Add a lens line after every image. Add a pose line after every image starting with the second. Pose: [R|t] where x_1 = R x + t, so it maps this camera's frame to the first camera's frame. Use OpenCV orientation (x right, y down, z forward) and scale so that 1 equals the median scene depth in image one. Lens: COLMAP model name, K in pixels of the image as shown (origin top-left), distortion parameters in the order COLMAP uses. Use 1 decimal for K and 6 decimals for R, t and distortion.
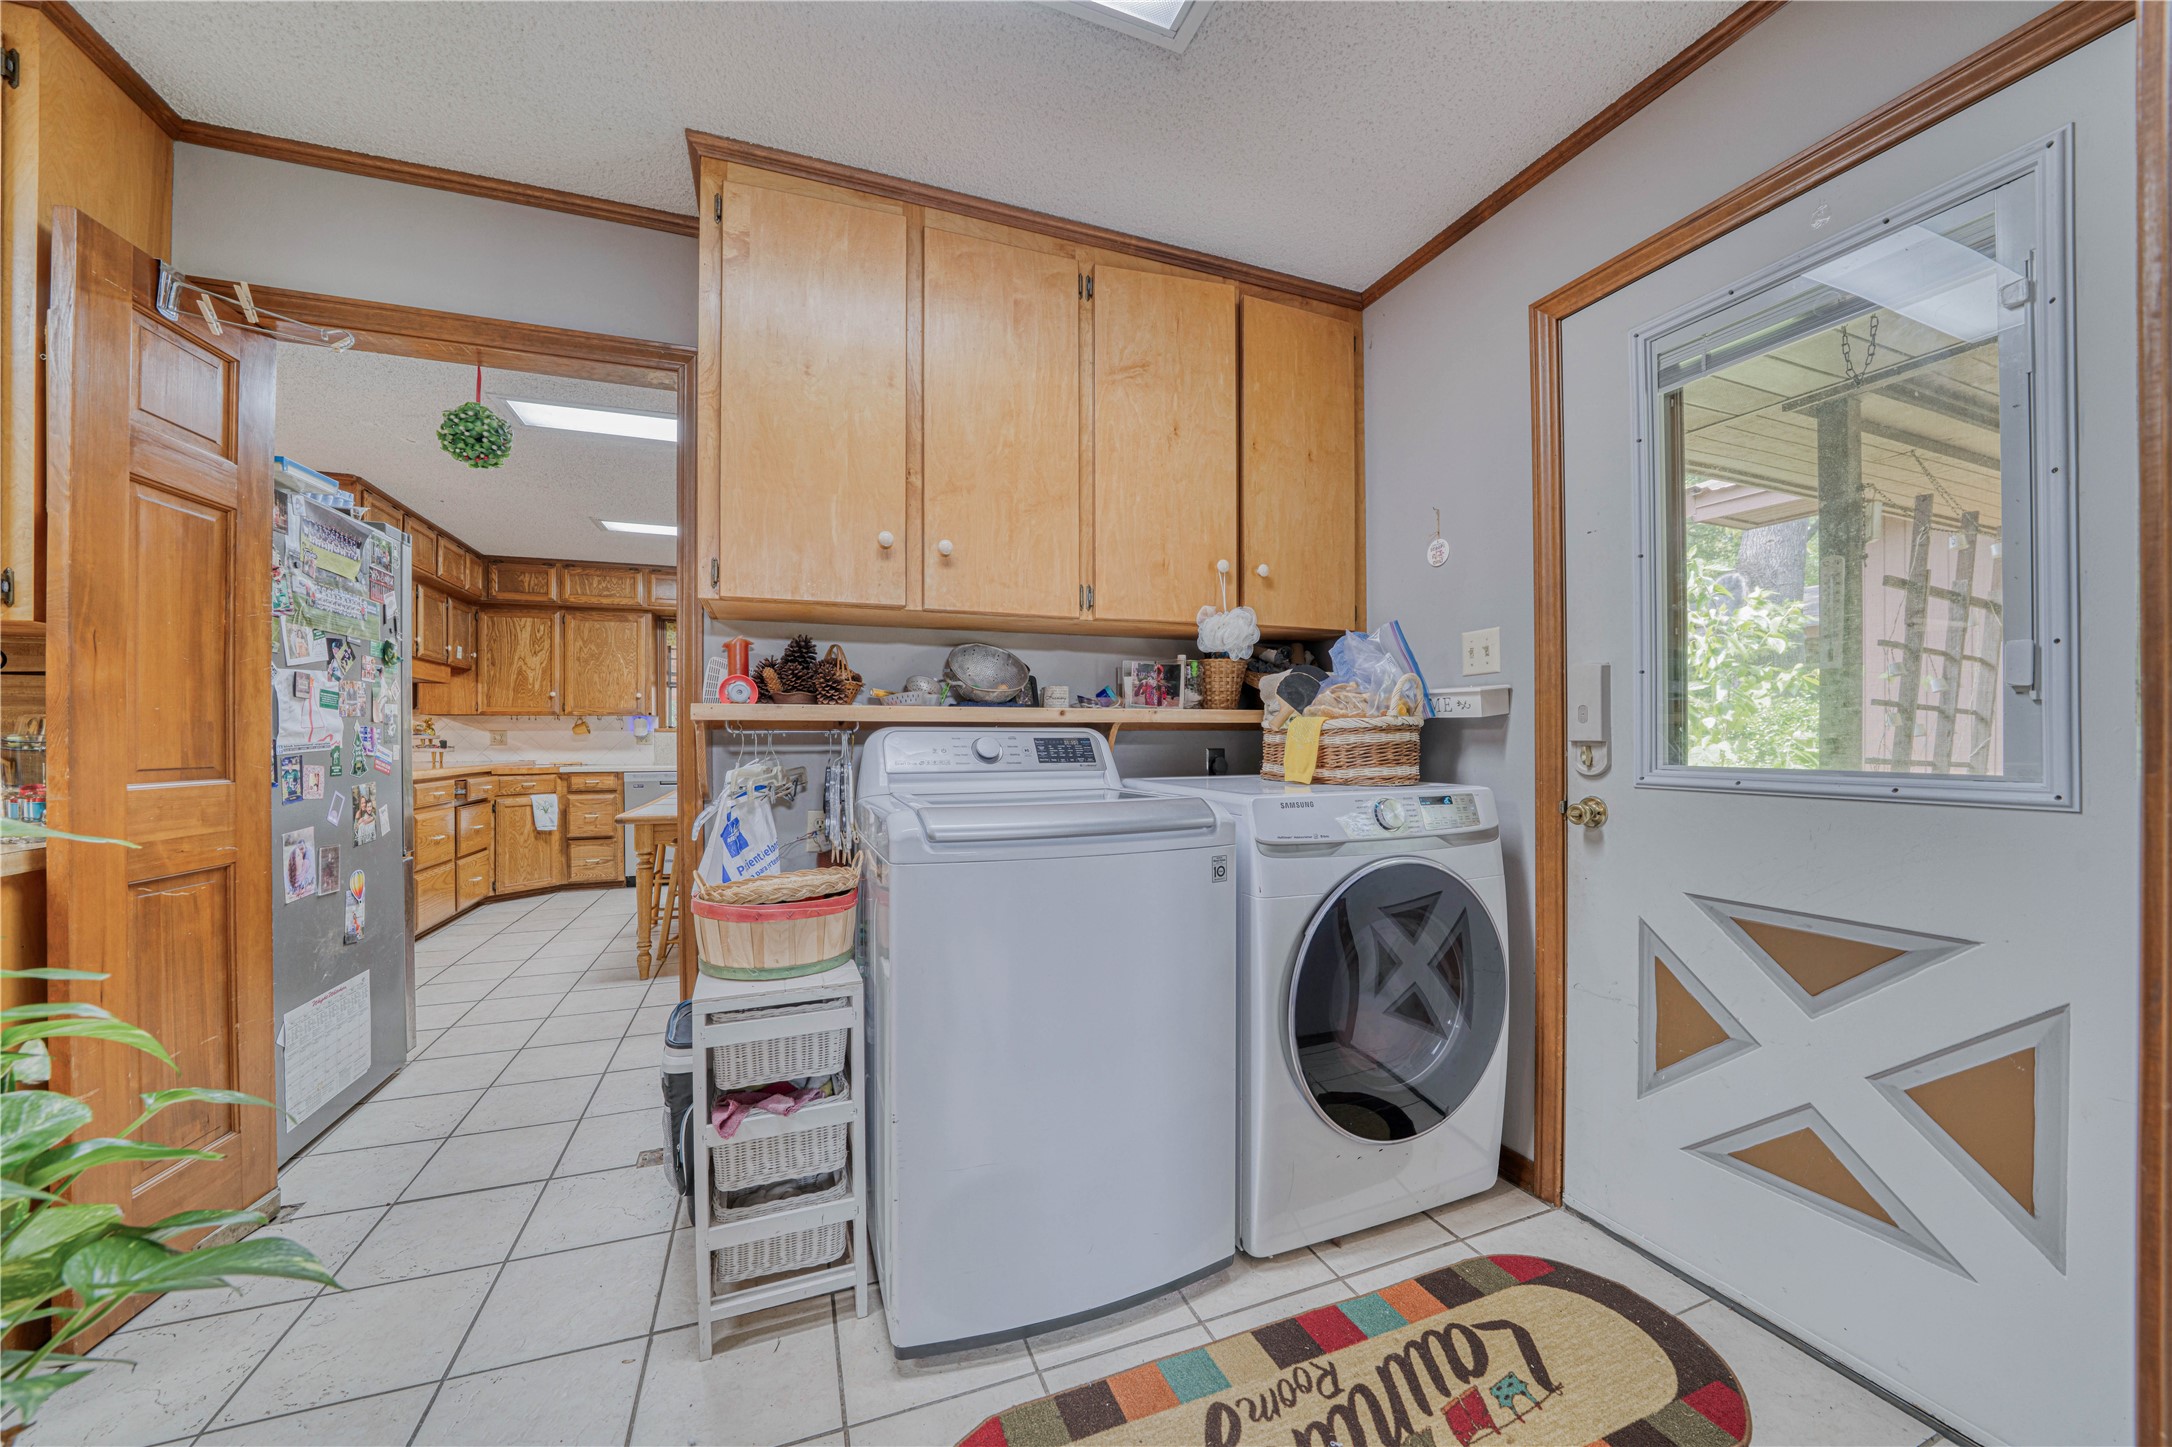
lens RADIAL K [[756.6, 0, 1066.4], [0, 756.6, 732.2], [0, 0, 1]] dist [-0.021708, 0.000850]
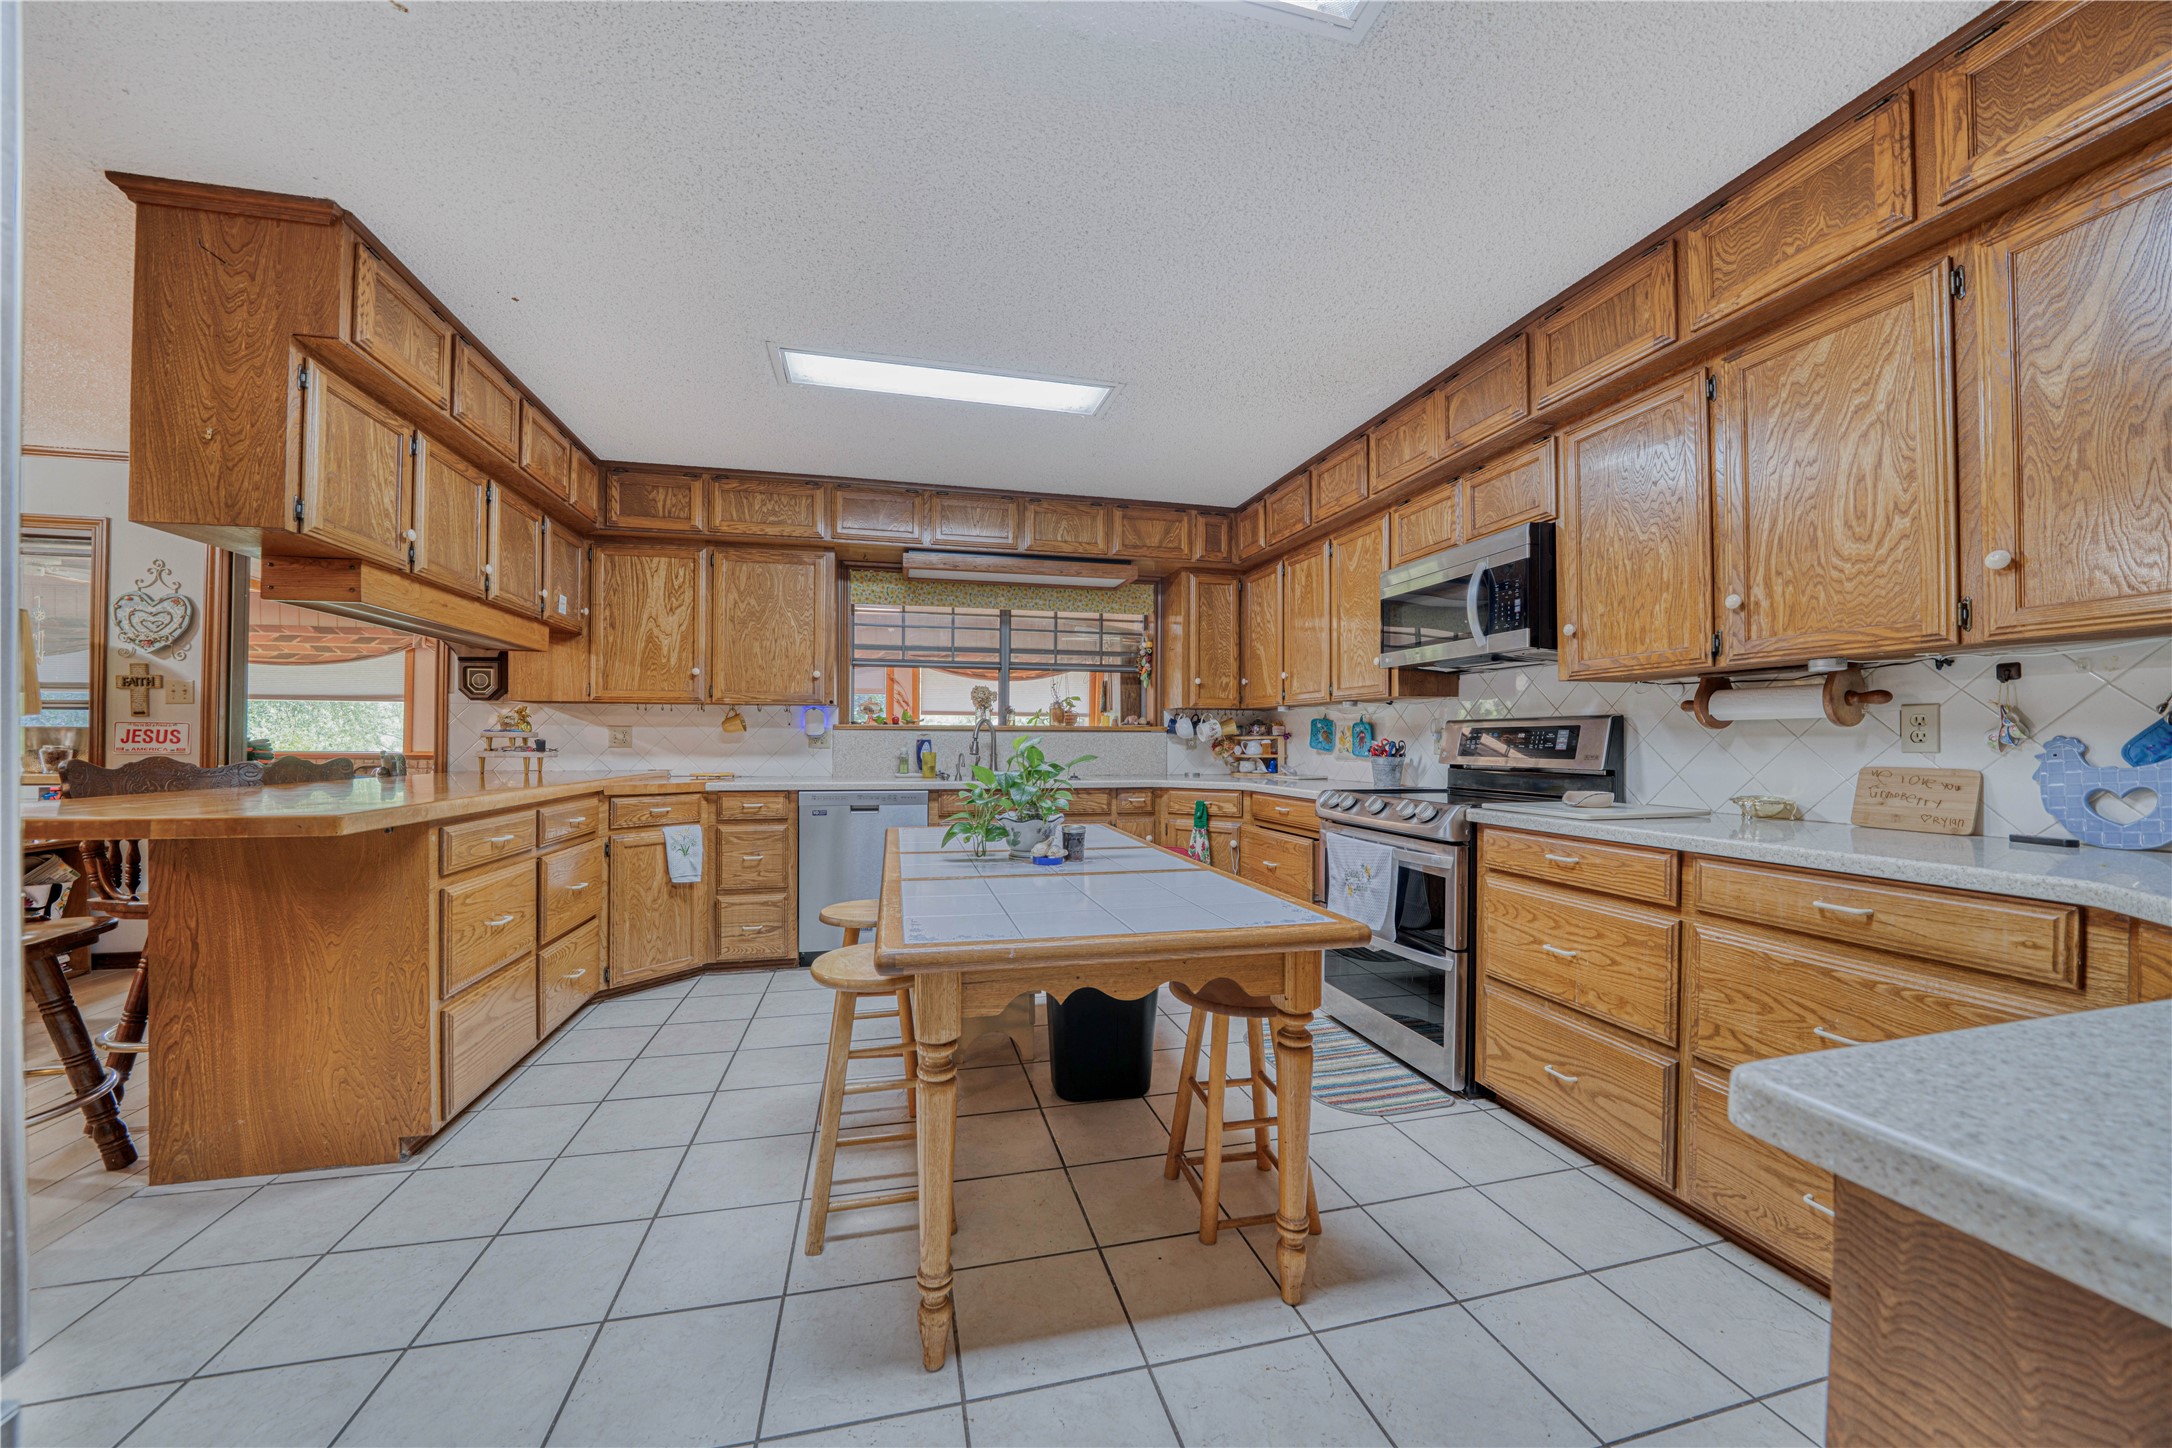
lens RADIAL K [[756.6, 0, 1072.7], [0, 756.6, 736.2], [0, 0, 1]] dist [-0.021708, 0.000850]
pose [[0.992218, 0.006067, -0.124363, -0.277007], [-0.006562, 0.999972, -0.003573, 0.006877], [0.124338, 0.004361, 0.992230, 0.388643]]
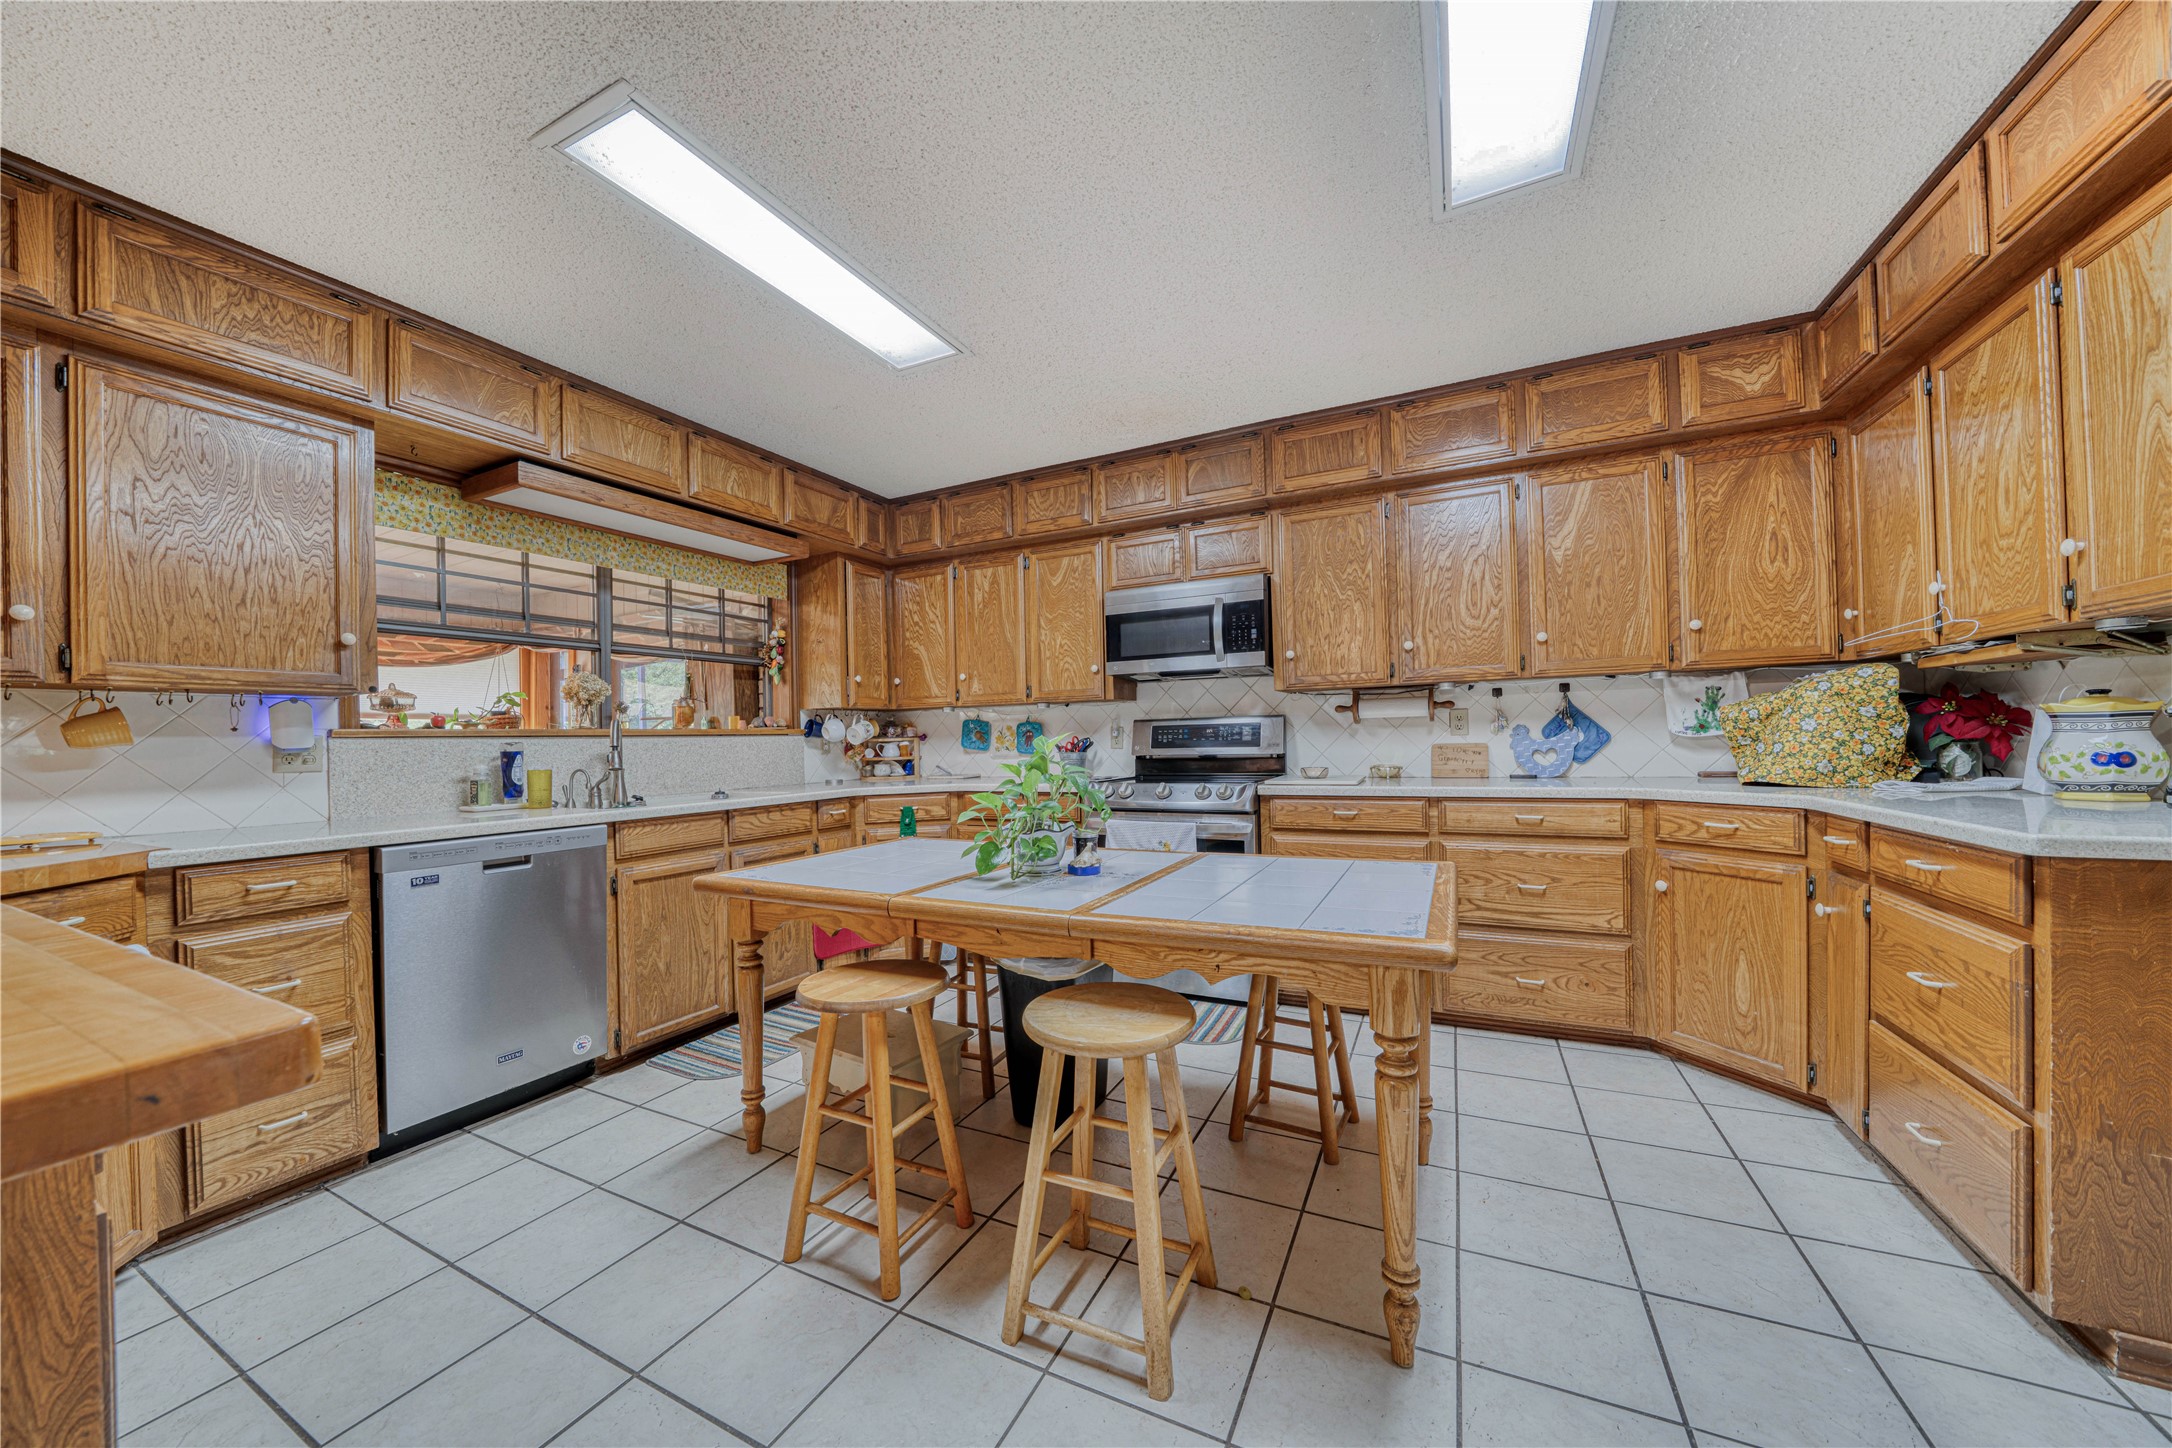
lens RADIAL K [[756.6, 0, 1078.8], [0, 756.6, 737.8], [0, 0, 1]] dist [-0.021708, 0.000850]
pose [[0.736393, -0.013045, 0.676428, -0.584601], [0.019287, 0.999813, -0.001715, 0.007788], [-0.676279, 0.014309, 0.736507, 0.513546]]
